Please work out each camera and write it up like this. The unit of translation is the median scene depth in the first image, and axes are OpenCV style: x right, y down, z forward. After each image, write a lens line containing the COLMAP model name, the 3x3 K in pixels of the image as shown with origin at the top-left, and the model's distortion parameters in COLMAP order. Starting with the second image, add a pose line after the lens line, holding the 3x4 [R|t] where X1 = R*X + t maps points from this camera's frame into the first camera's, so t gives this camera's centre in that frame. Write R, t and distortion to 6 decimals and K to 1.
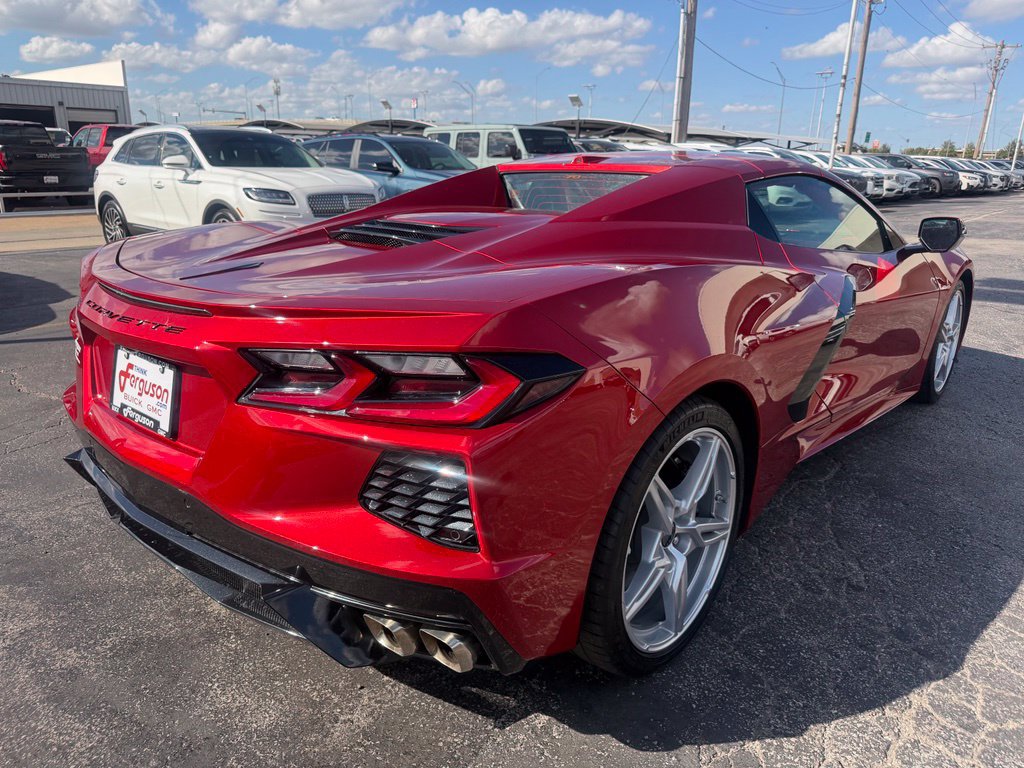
lens RADIAL K [[731.7, 0, 512.0], [0, 731.7, 384.0], [0, 0, 1]] dist [-0.002544, -0.001819]
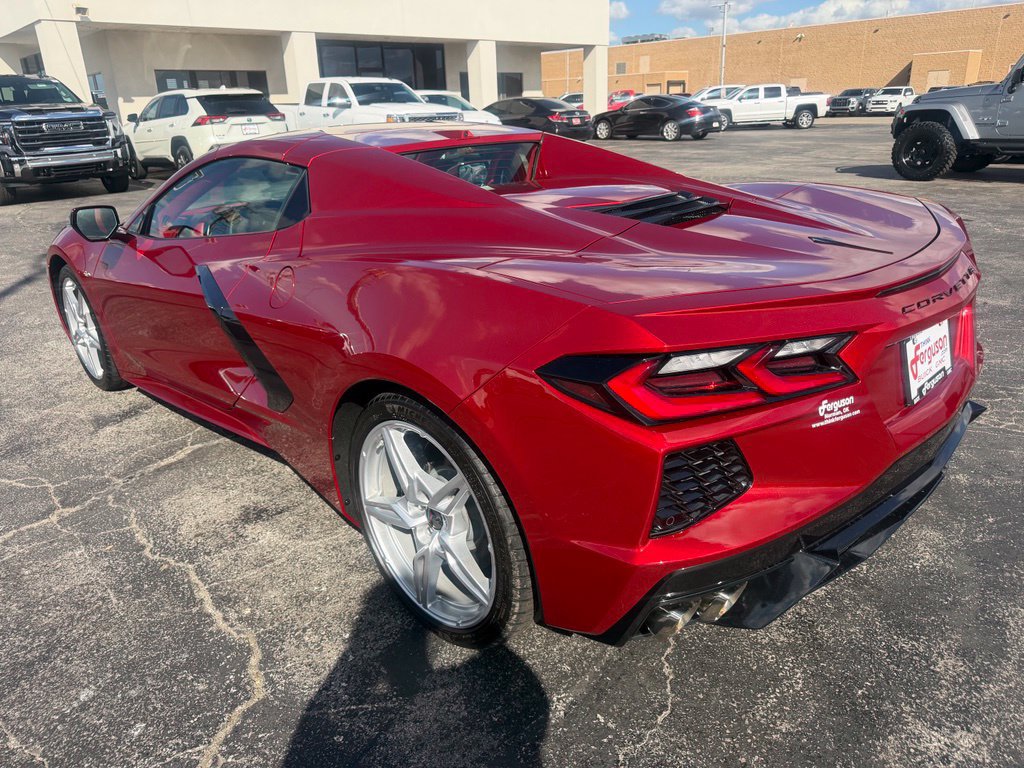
lens RADIAL K [[740.4, 0, 513.8], [0, 740.4, 366.7], [0, 0, 1]] dist [0.002640, -0.008041]
pose [[0.065183, -0.354736, 0.932691, -1.506114], [0.332715, 0.888920, 0.314836, -0.502781], [-0.940772, 0.289798, 0.175968, 1.333816]]
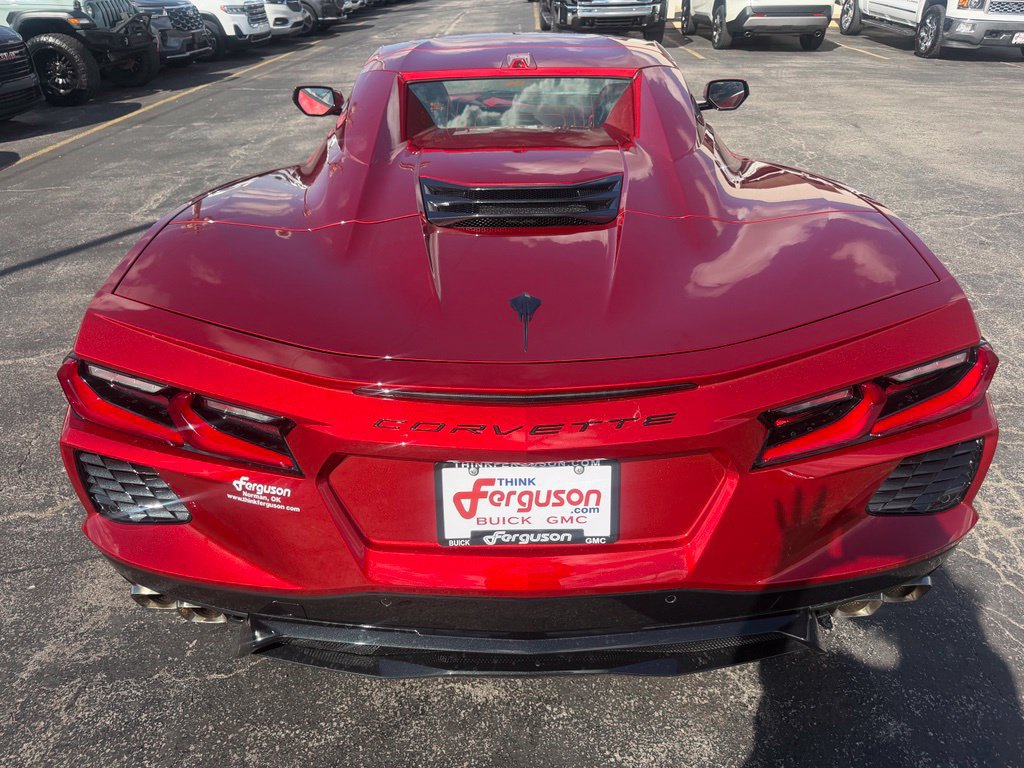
lens RADIAL K [[747.5, 0, 516.2], [0, 747.5, 367.6], [0, 0, 1]] dist [-0.003358, -0.002845]
pose [[0.752554, -0.336130, 0.566286, -0.876642], [0.214211, 0.938106, 0.272159, -0.328127], [-0.622717, -0.083509, 0.777978, 0.397759]]
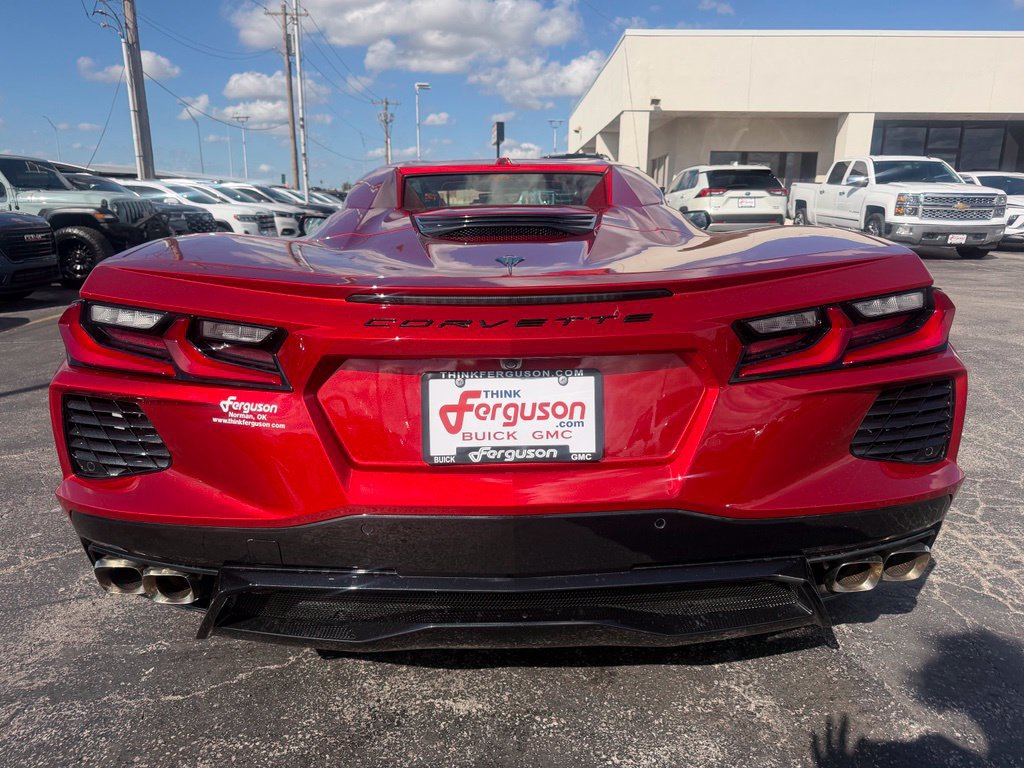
lens RADIAL K [[740.4, 0, 513.8], [0, 740.4, 366.7], [0, 0, 1]] dist [0.002640, -0.008041]
pose [[0.741690, -0.165205, 0.650079, -0.967348], [0.215336, 0.976537, 0.002486, -0.044117], [-0.635237, 0.138142, 0.759862, 0.386005]]
